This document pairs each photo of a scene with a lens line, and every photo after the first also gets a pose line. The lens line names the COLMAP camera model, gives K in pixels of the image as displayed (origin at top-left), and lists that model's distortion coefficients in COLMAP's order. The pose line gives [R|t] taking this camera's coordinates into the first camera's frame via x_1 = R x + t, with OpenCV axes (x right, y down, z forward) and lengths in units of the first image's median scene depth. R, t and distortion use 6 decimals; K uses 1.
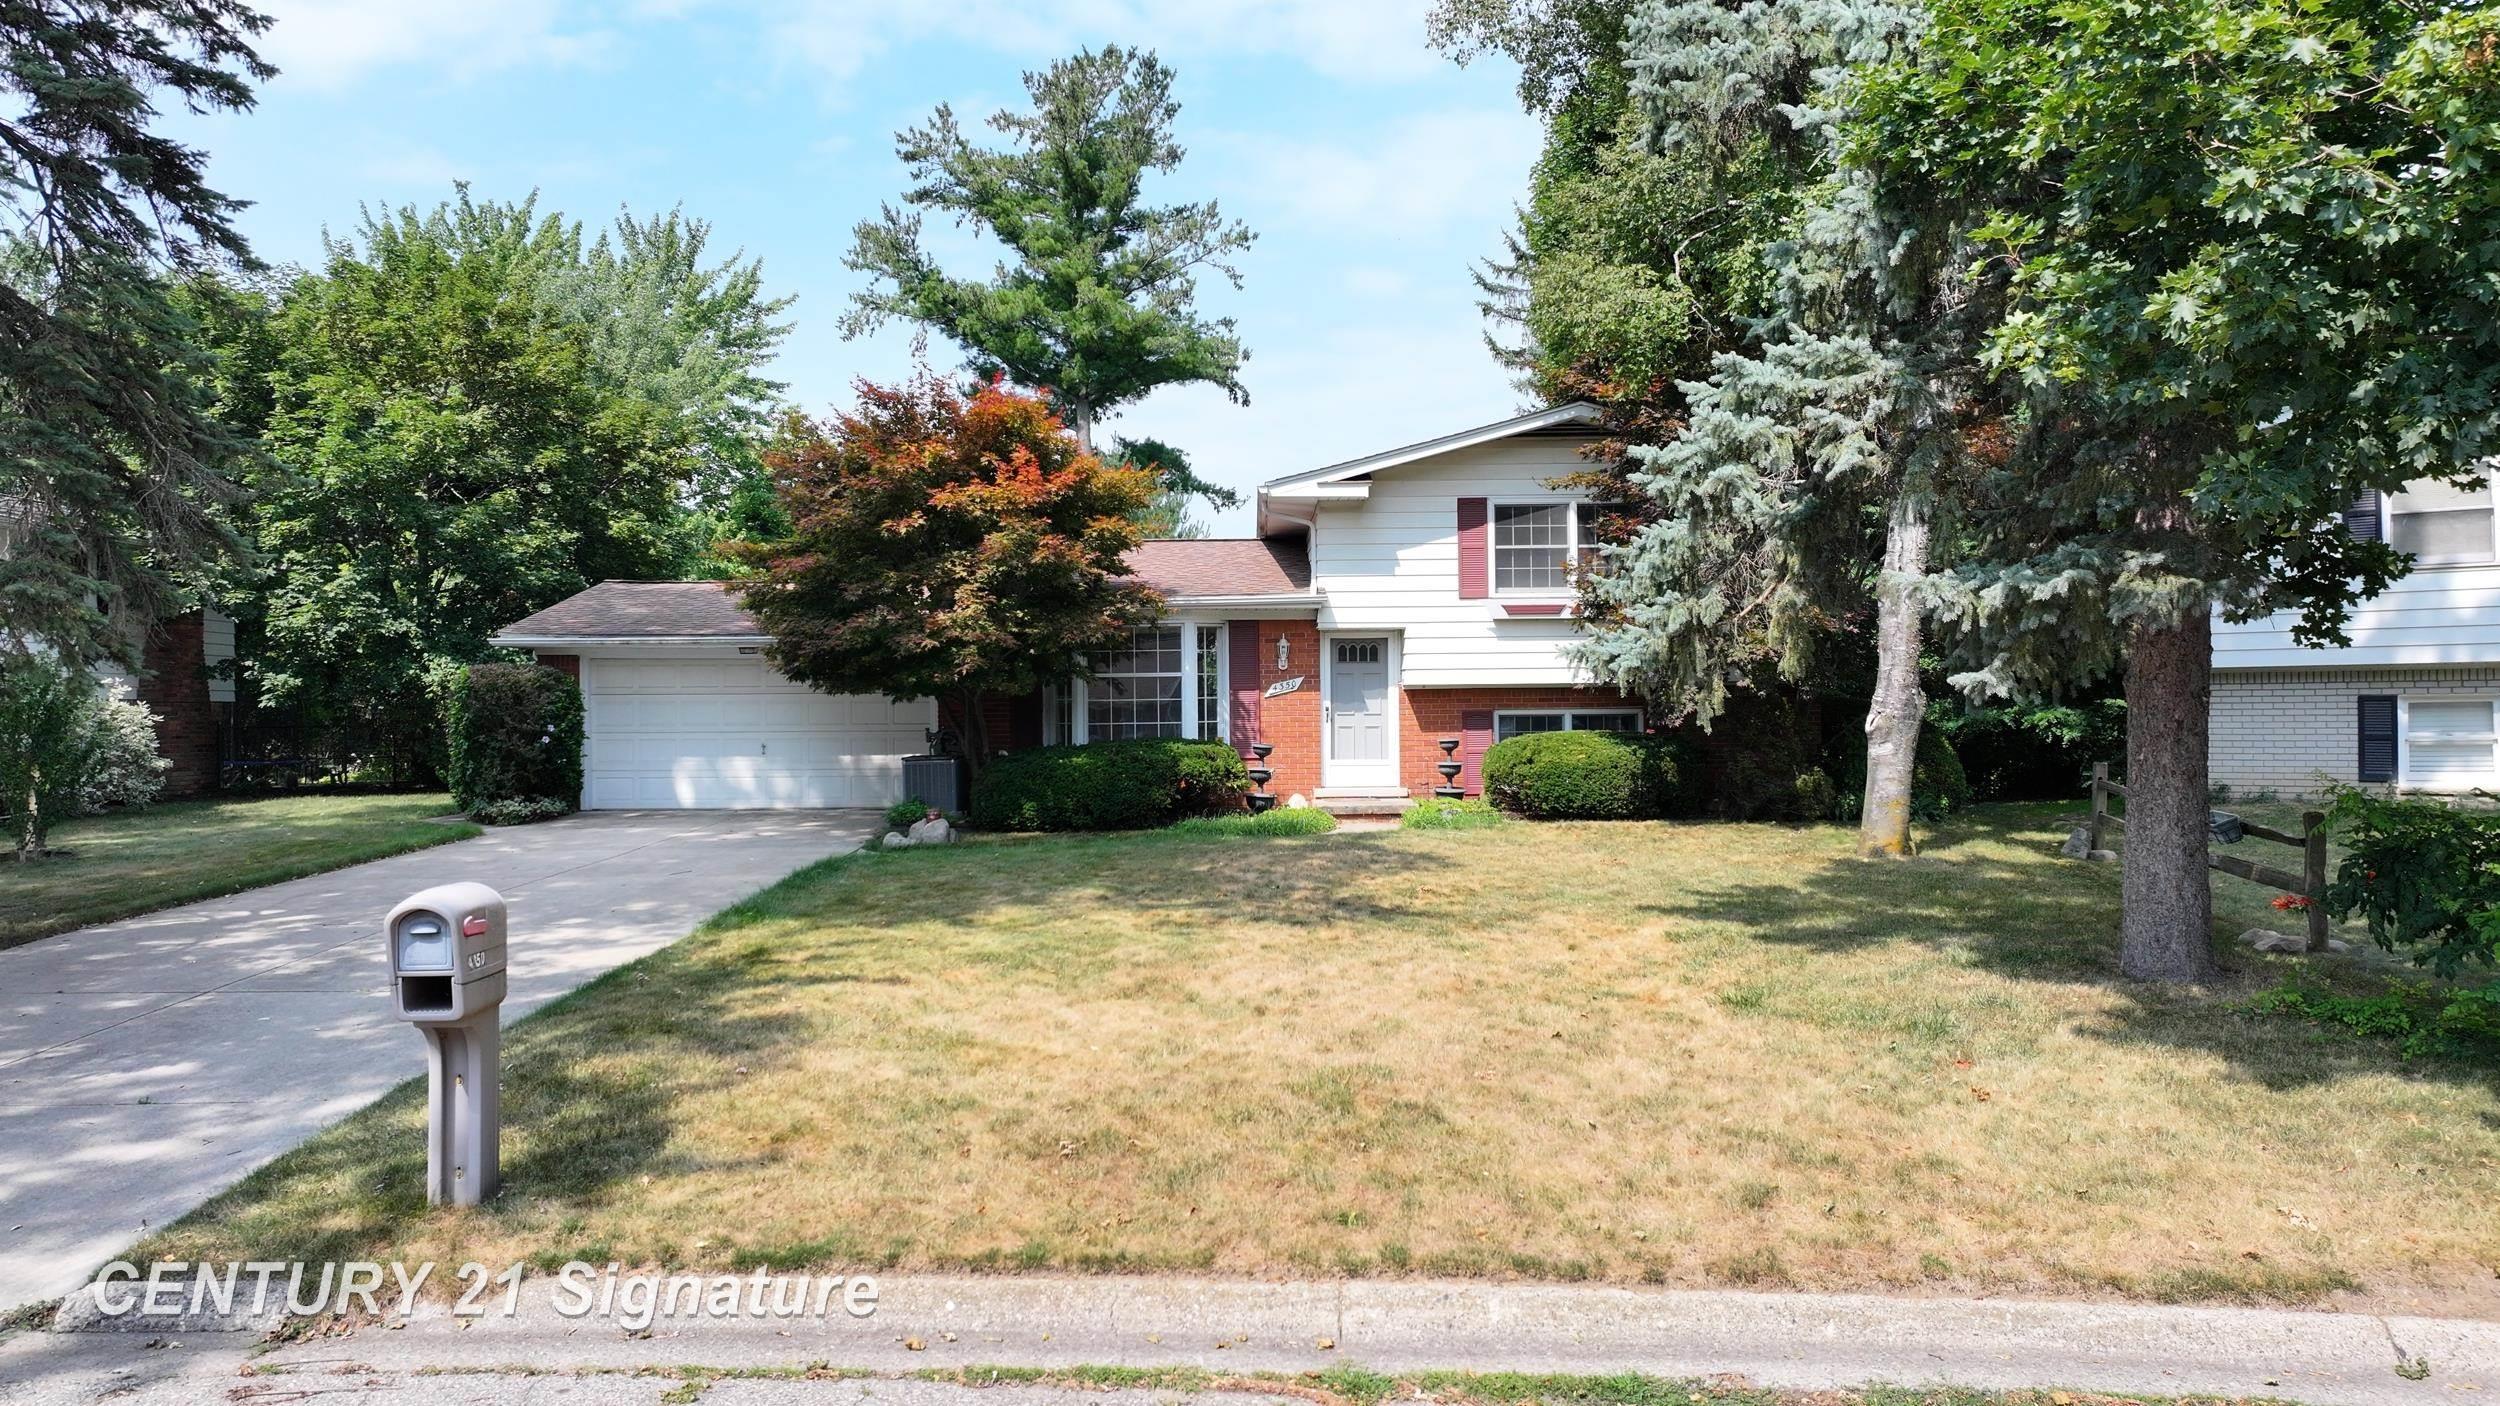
lens RADIAL K [[1757.9, 0, 1243.3], [0, 1757.9, 709.6], [0, 0, 1]] dist [0.007298, 0.005035]
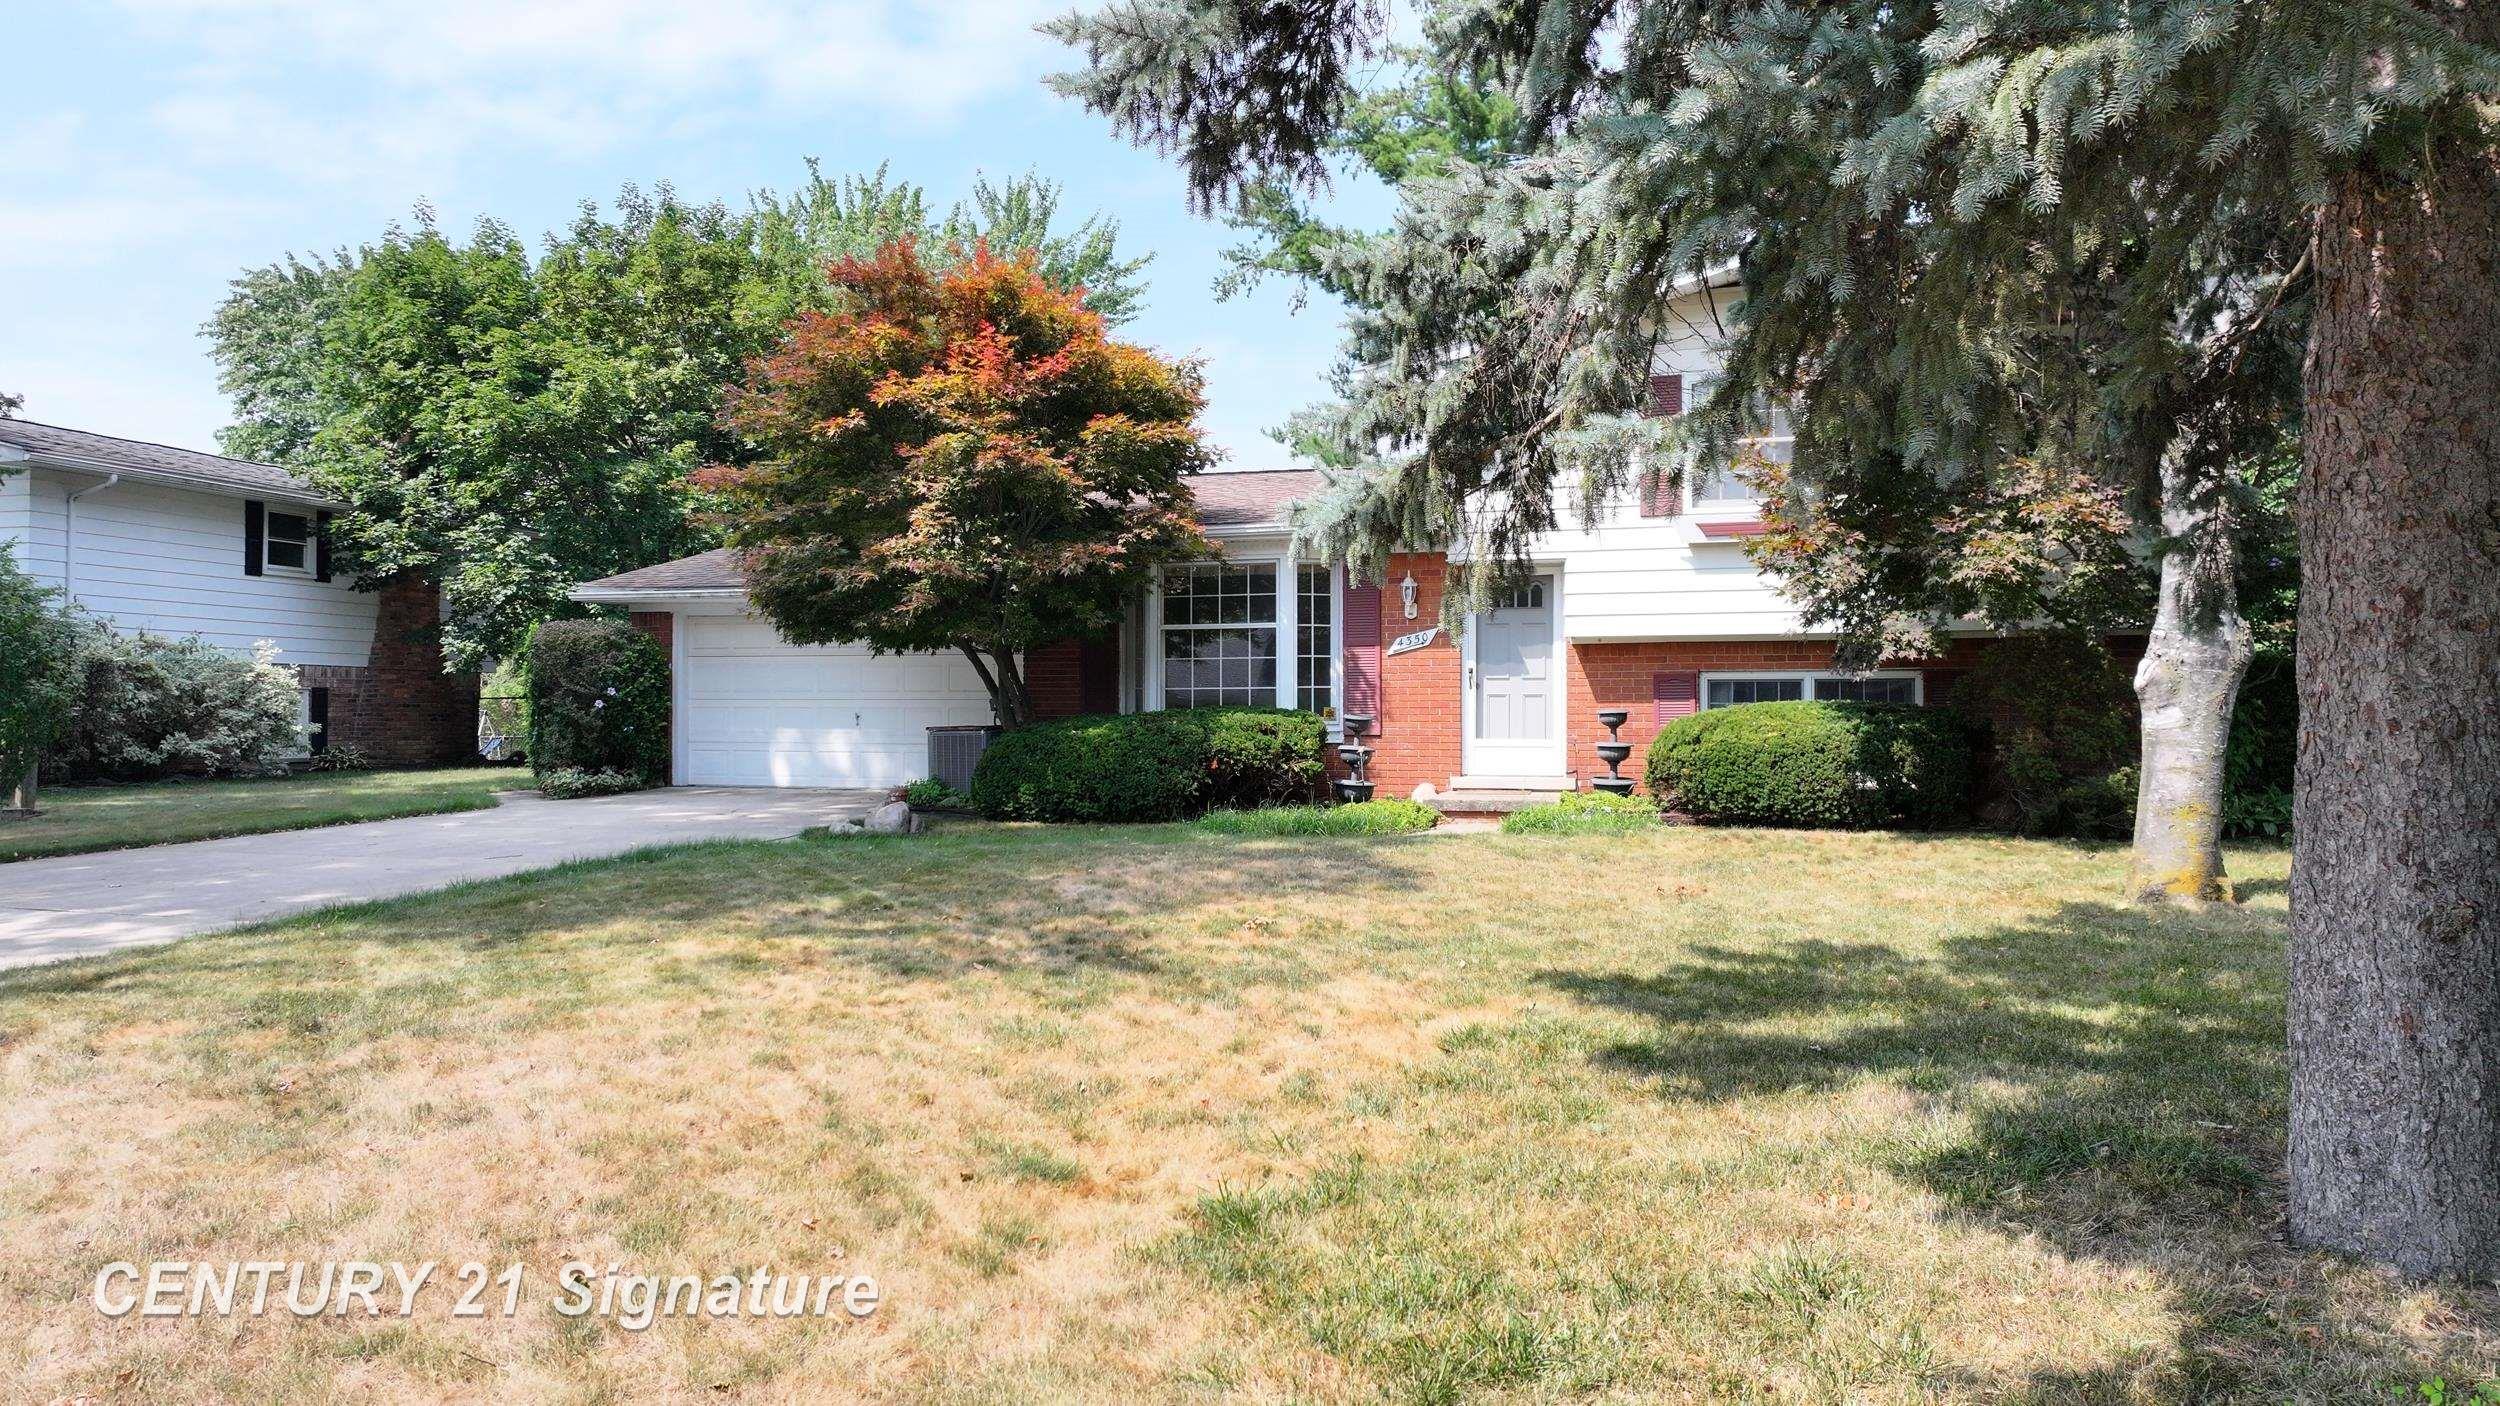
lens RADIAL K [[1757.9, 0, 1240.2], [0, 1757.9, 702.6], [0, 0, 1]] dist [0.007298, 0.005035]
pose [[0.948542, 0.007054, -0.316573, 0.192367], [-0.008361, 0.999961, -0.002769, 0.016090], [0.316541, 0.005273, 0.948564, 0.258632]]
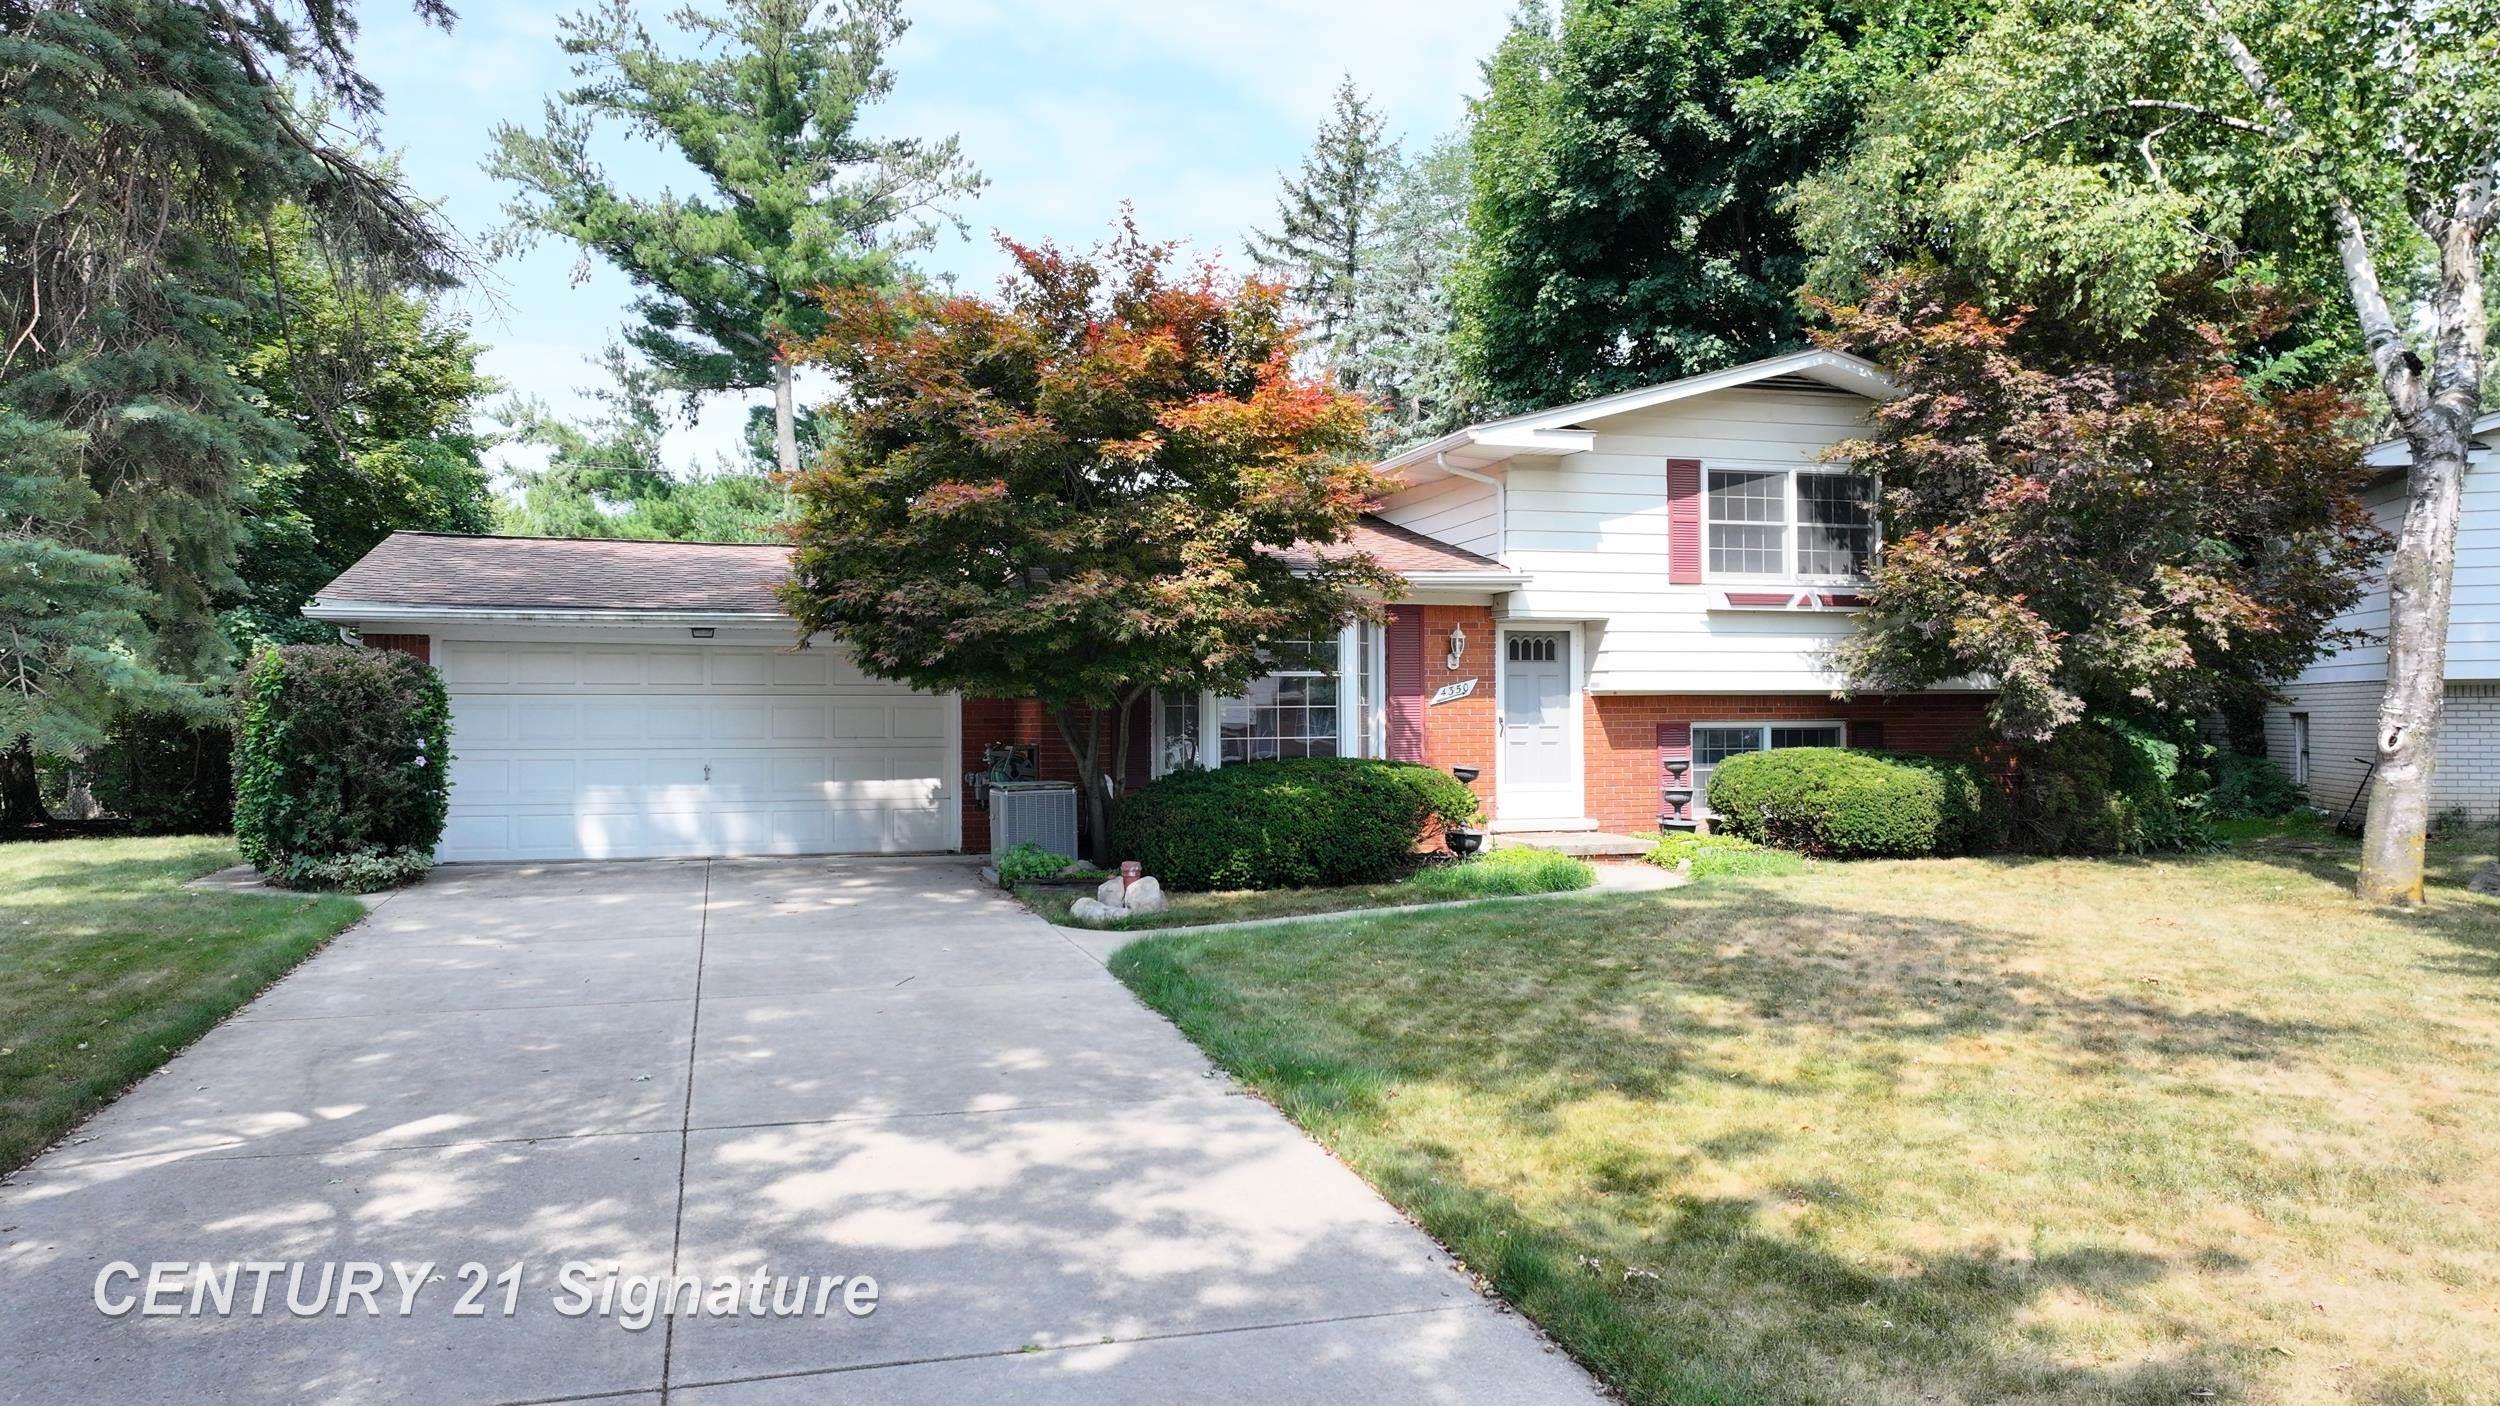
lens RADIAL K [[1757.9, 0, 1241.7], [0, 1757.9, 697.6], [0, 0, 1]] dist [0.007298, 0.005035]
pose [[0.957301, 0.007635, 0.288991, -0.292286], [-0.004373, 0.999919, -0.011929, -0.000424], [-0.289059, 0.010156, 0.957257, 0.279664]]
